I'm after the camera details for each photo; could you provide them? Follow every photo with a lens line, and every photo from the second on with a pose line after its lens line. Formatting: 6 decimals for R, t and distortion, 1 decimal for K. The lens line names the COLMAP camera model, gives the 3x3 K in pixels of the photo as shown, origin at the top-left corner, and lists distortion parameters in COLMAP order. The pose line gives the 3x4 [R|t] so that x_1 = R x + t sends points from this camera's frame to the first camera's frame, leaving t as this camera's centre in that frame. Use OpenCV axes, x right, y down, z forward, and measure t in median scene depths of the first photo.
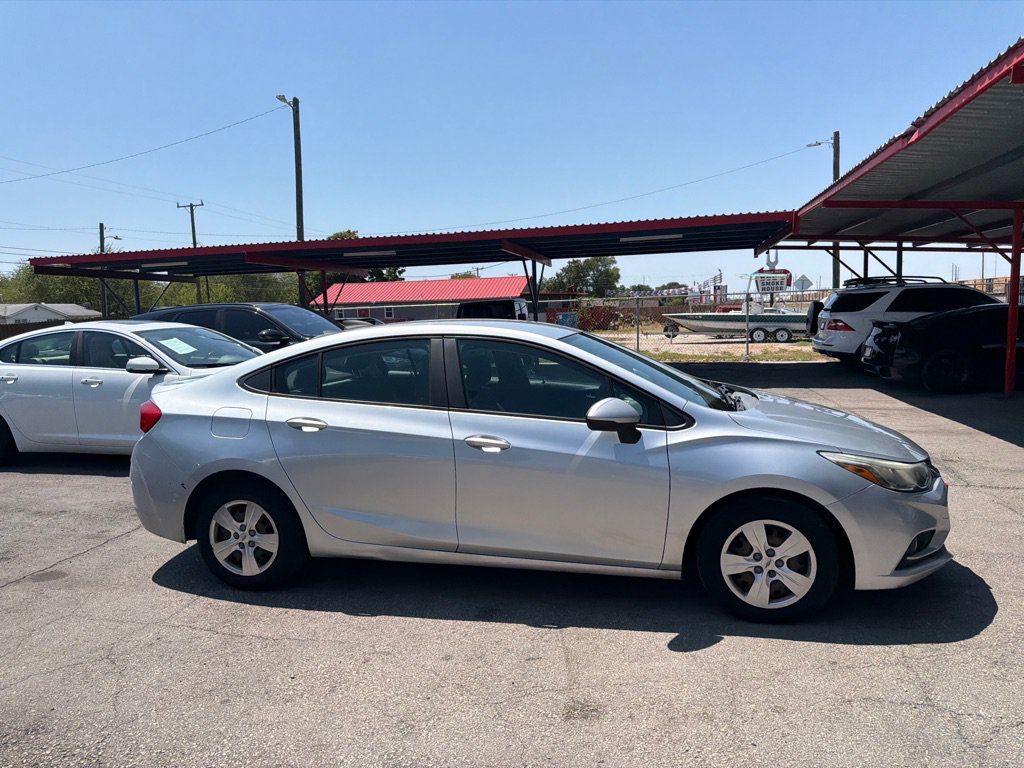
lens RADIAL K [[704.4, 0, 507.6], [0, 704.4, 384.4], [0, 0, 1]] dist [0.000204, -0.000421]
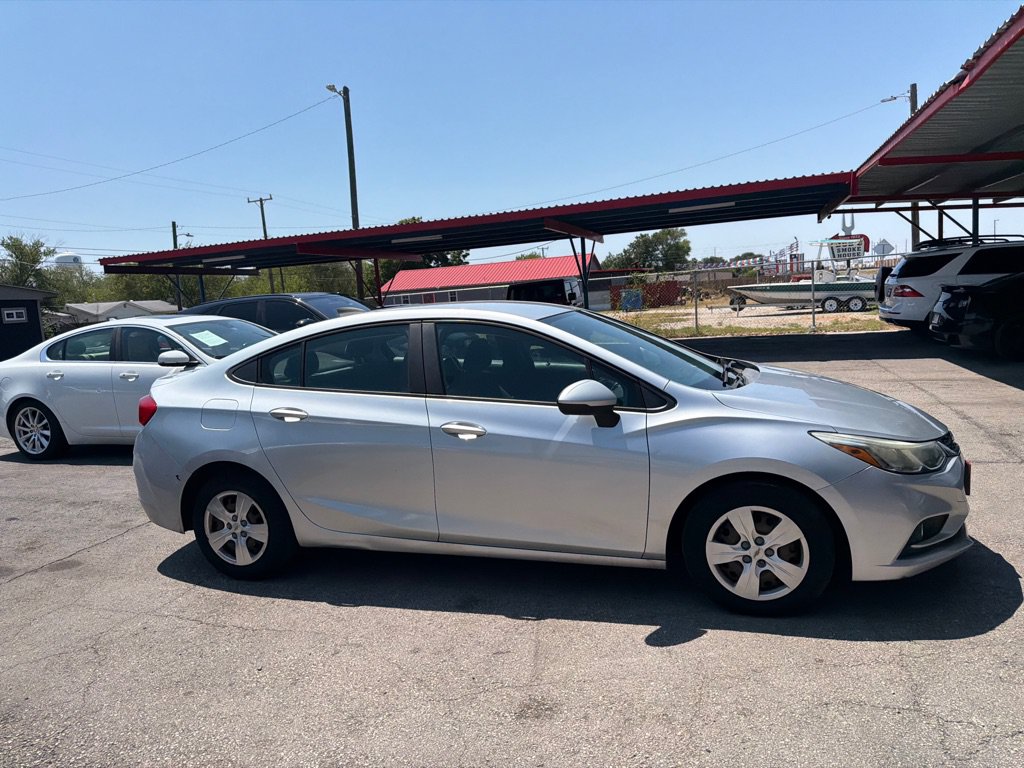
lens RADIAL K [[704.4, 0, 507.6], [0, 704.4, 384.4], [0, 0, 1]] dist [0.000204, -0.000421]
pose [[0.994924, -0.027858, -0.096691, 0.119759], [0.030521, 0.999192, 0.026169, -0.002484], [0.095884, -0.028987, 0.994970, 0.040483]]
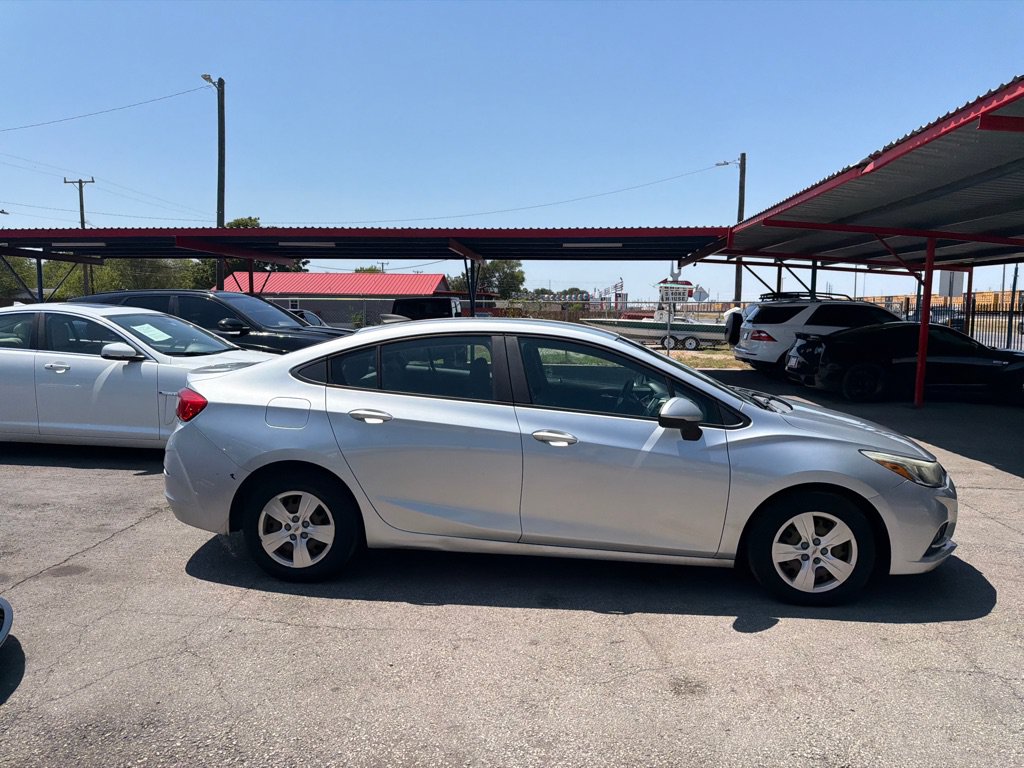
lens RADIAL K [[702.7, 0, 508.5], [0, 702.7, 379.6], [0, 0, 1]] dist [0.005996, -0.005736]
pose [[0.990487, 0.028832, 0.134554, -0.225239], [-0.027990, 0.999575, -0.008145, 0.007087], [-0.134732, 0.004301, 0.990873, -0.022048]]
